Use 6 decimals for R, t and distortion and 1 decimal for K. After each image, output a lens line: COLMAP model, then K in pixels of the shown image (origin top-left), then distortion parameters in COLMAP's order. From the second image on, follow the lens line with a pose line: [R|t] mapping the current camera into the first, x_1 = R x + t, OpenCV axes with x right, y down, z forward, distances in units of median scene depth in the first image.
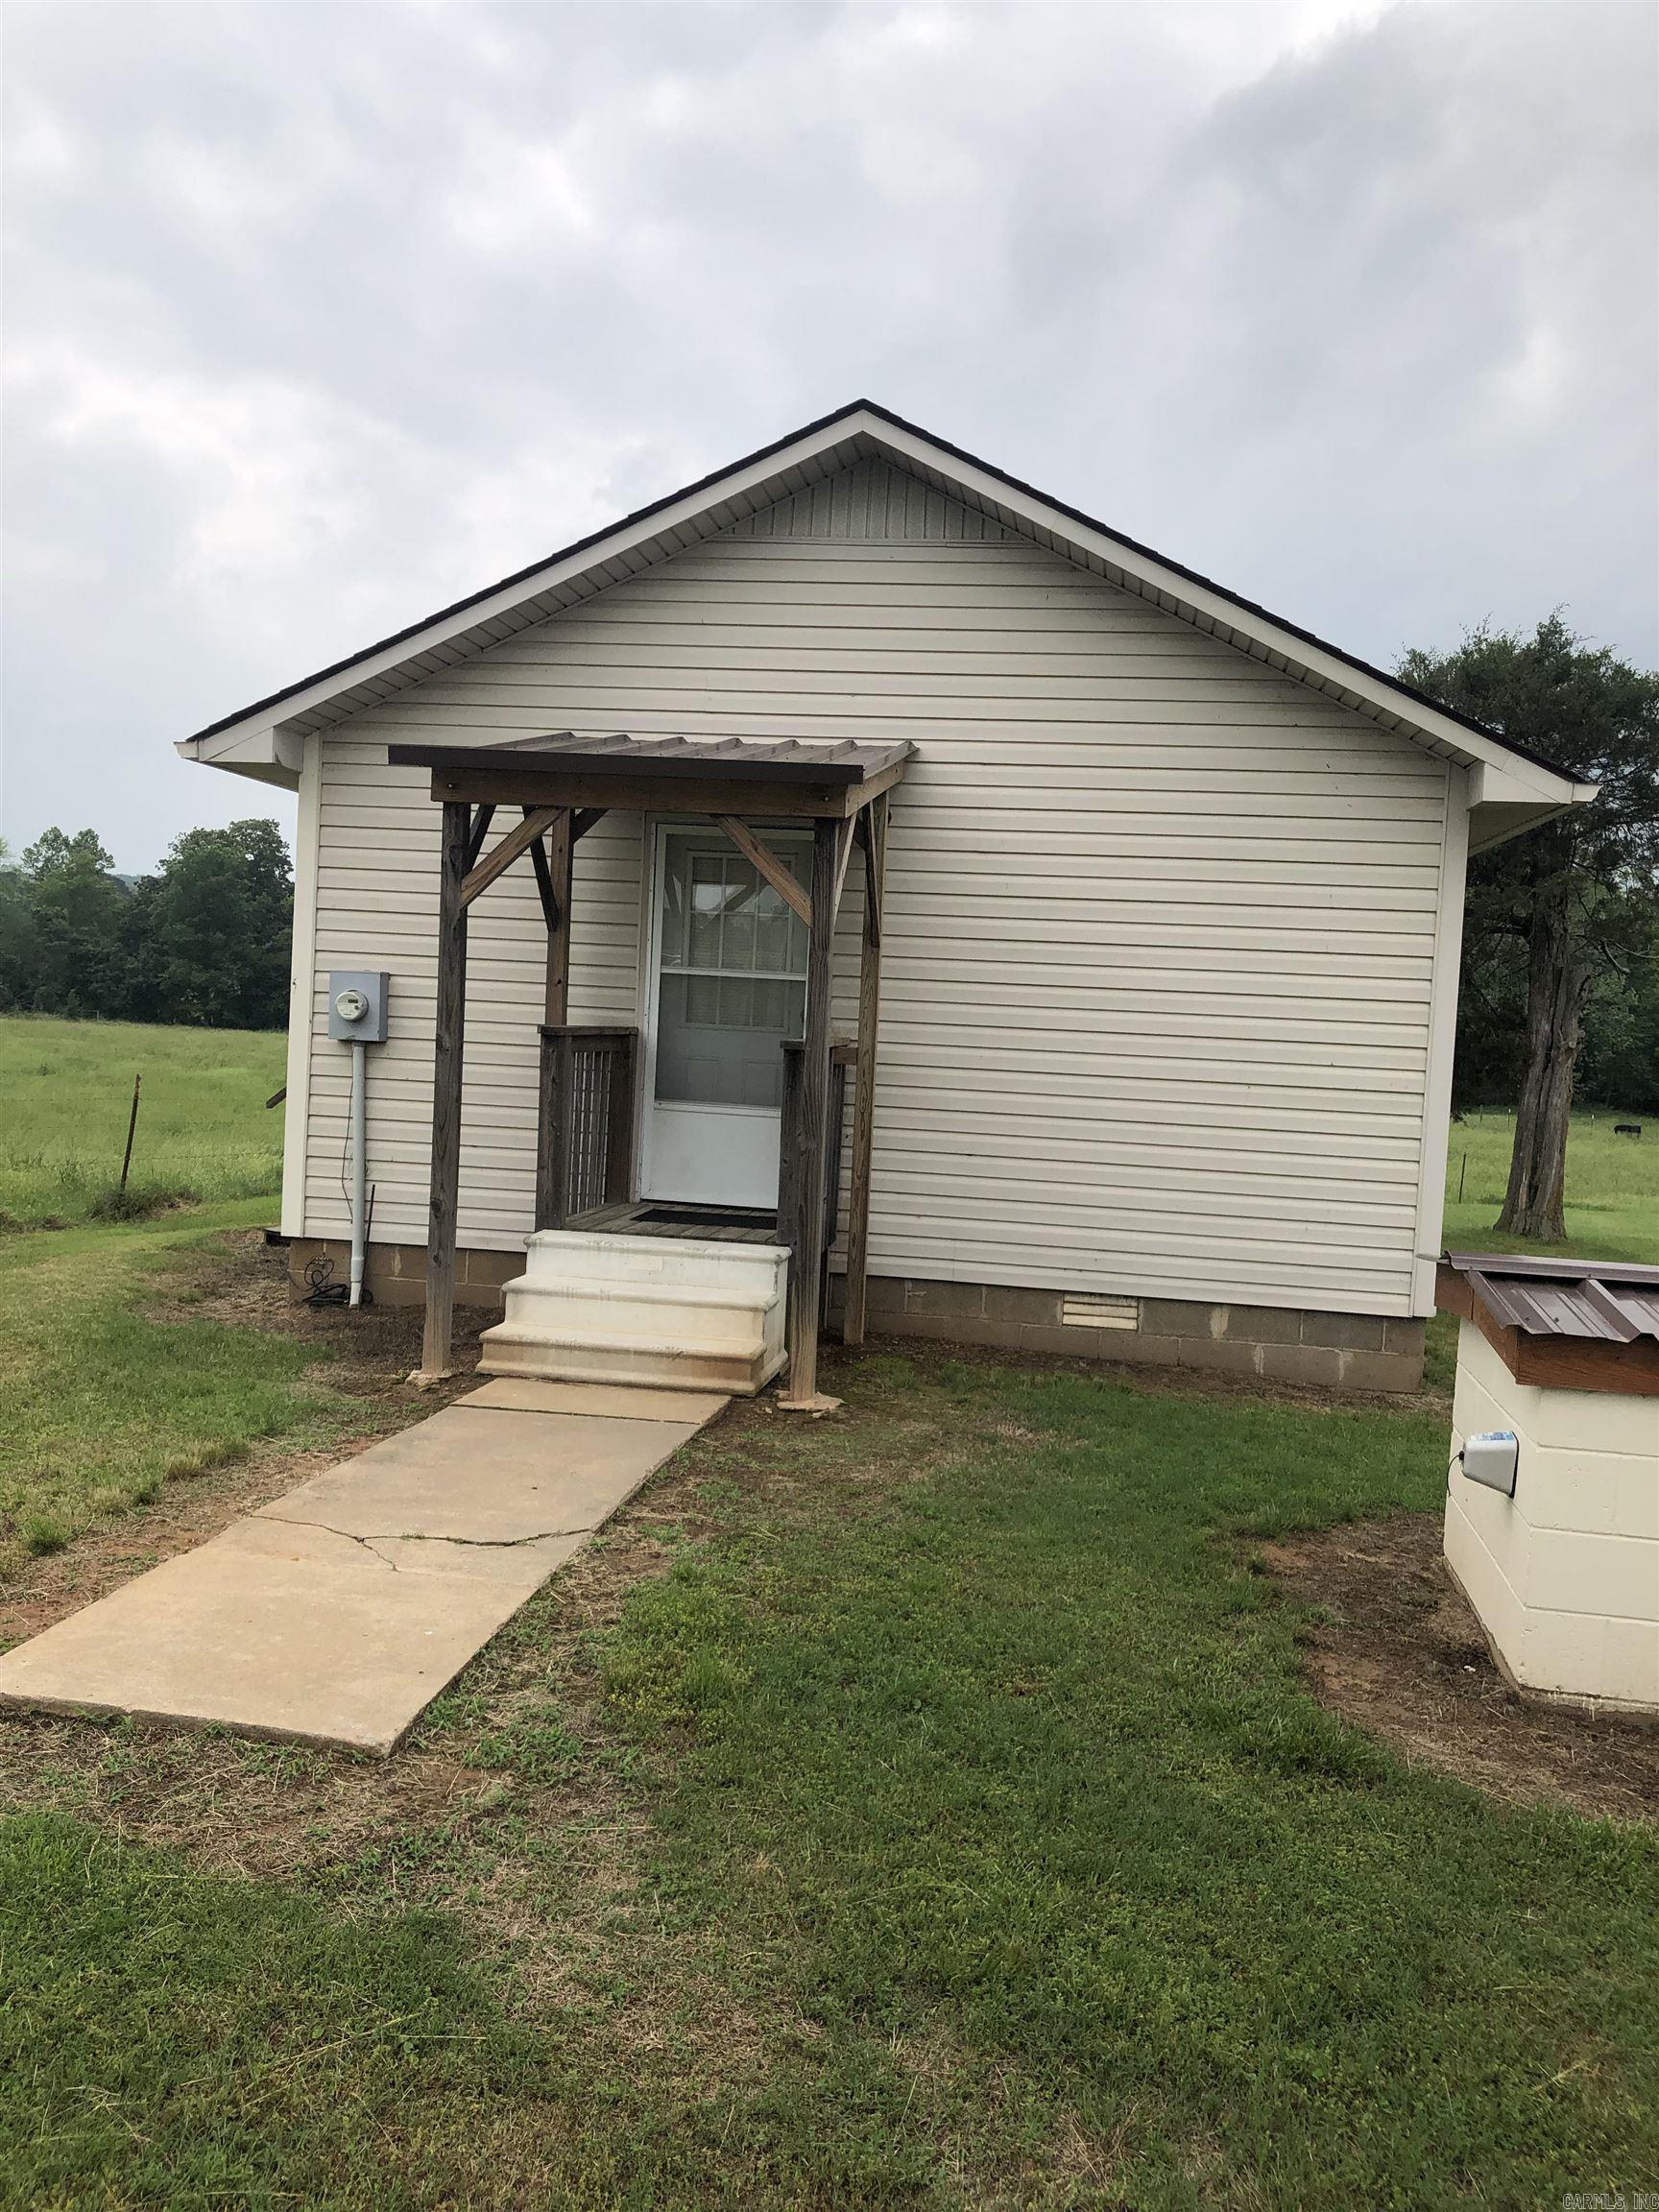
lens RADIAL K [[1807.3, 0, 829.5], [0, 1807.3, 1106.0], [0, 0, 1]] dist [0.005310, -0.000279]
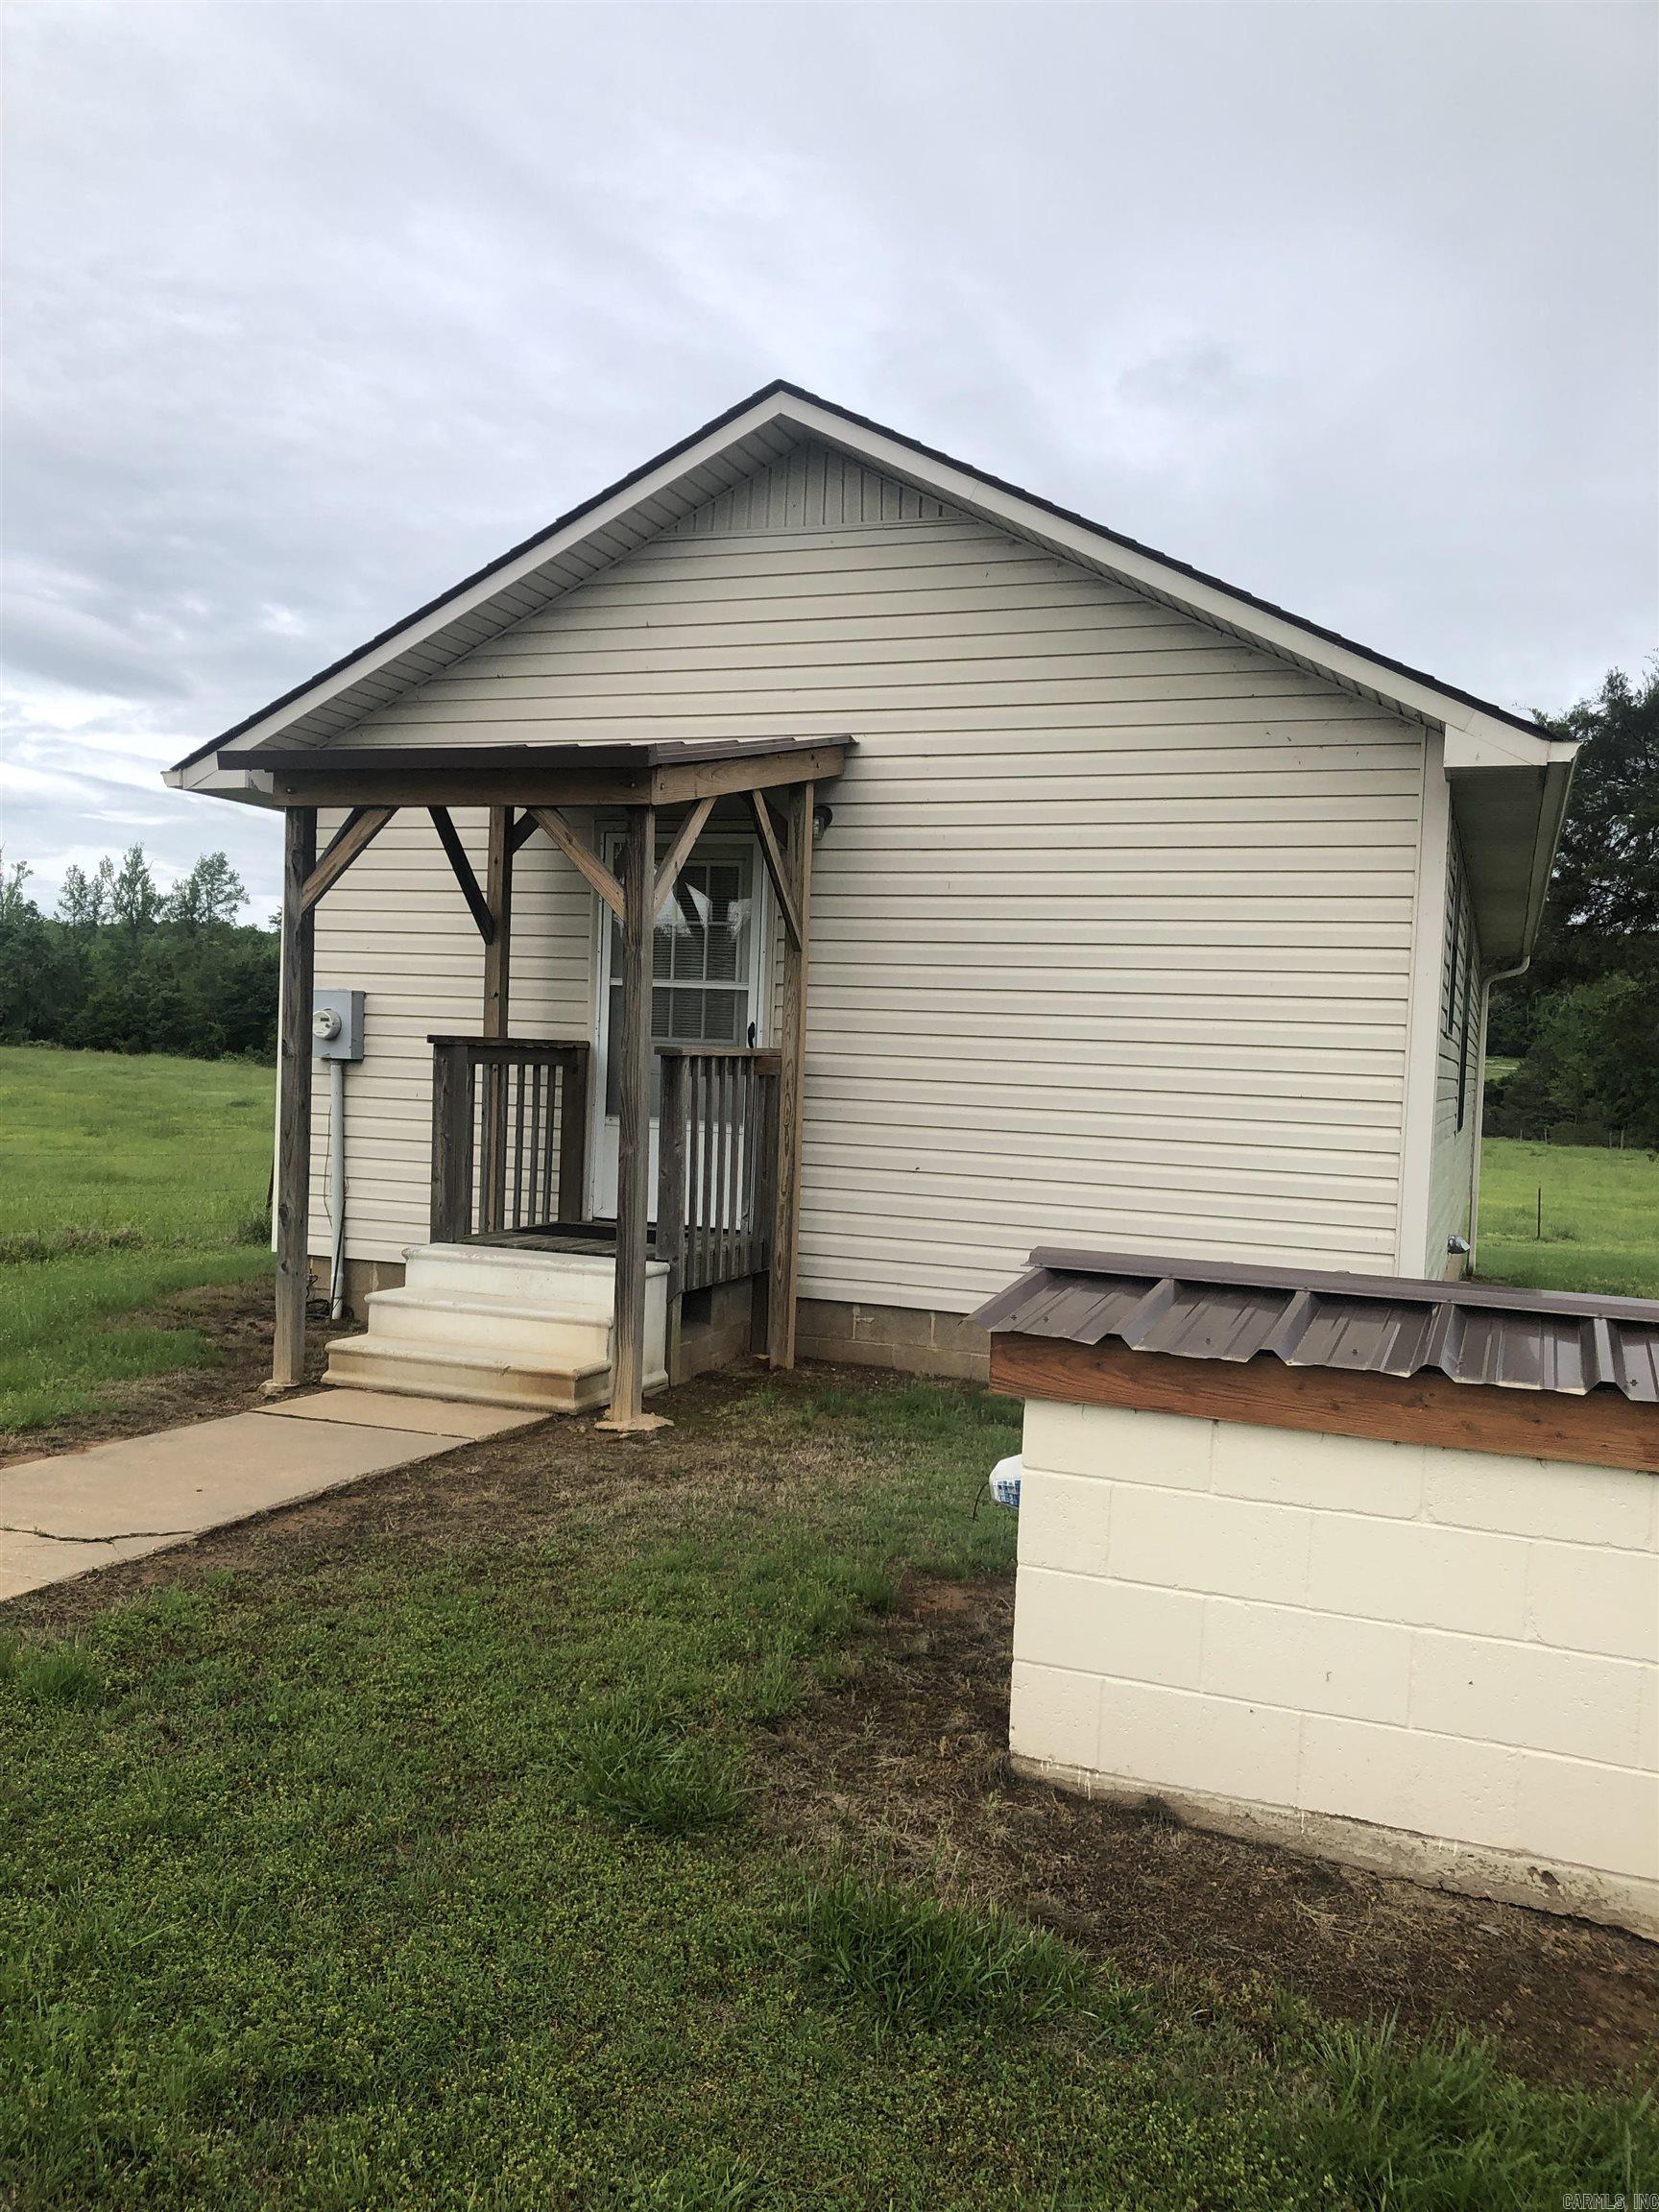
lens RADIAL K [[1815.1, 0, 830.3], [0, 1815.1, 1131.2], [0, 0, 1]] dist [-0.006988, -0.006189]
pose [[0.978027, -0.002266, -0.208464, 0.236813], [-0.000831, 0.999891, -0.014767, 0.020277], [0.208474, 0.014616, 0.977919, 0.071285]]
